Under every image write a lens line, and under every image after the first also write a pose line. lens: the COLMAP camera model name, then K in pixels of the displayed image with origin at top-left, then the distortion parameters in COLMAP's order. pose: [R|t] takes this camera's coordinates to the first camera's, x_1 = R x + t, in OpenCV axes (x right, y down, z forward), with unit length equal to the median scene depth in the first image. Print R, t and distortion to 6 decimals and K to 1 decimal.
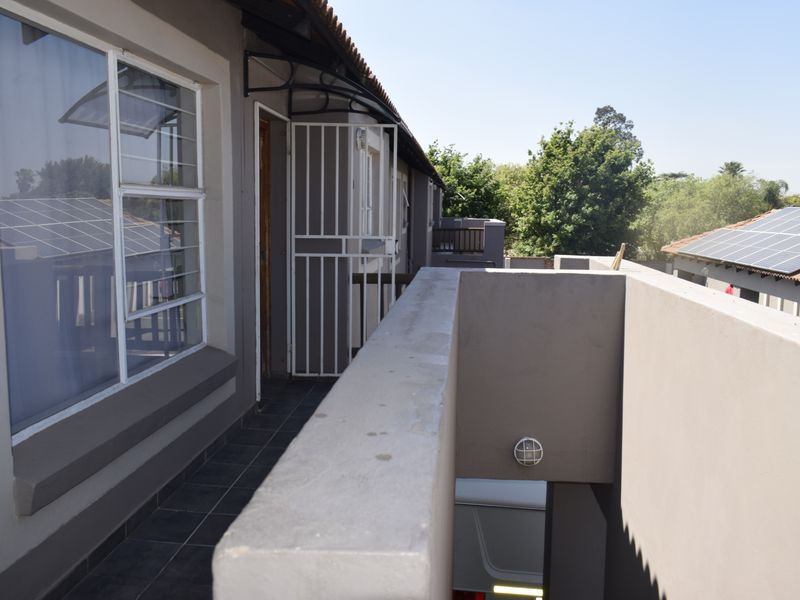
lens RADIAL K [[683.0, 0, 400.7], [0, 683.0, 301.1], [0, 0, 1]] dist [-0.012018, 0.006383]
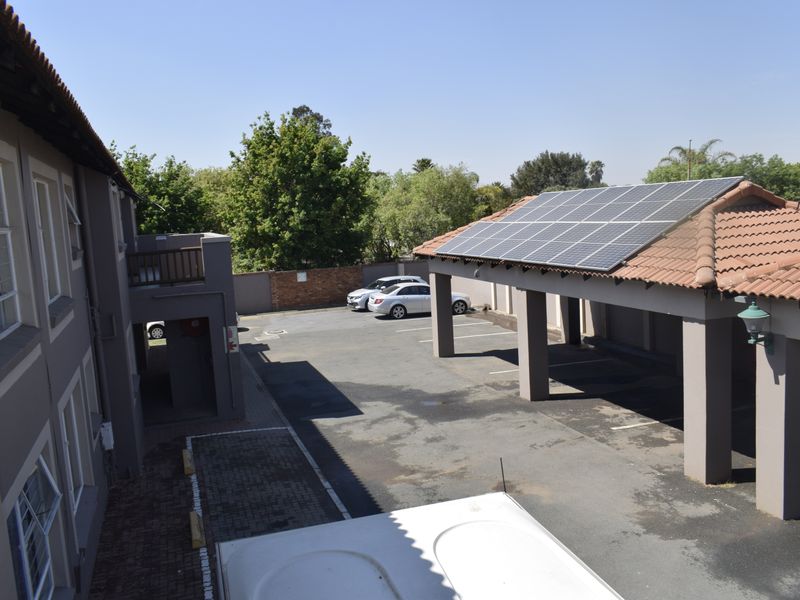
lens RADIAL K [[683.0, 0, 404.6], [0, 683.0, 296.0], [0, 0, 1]] dist [-0.012018, 0.006383]
pose [[0.903338, -0.120582, 0.411631, 0.006586], [0.127970, 0.991731, 0.009680, -0.017791], [-0.409395, 0.043932, 0.911299, 0.131487]]
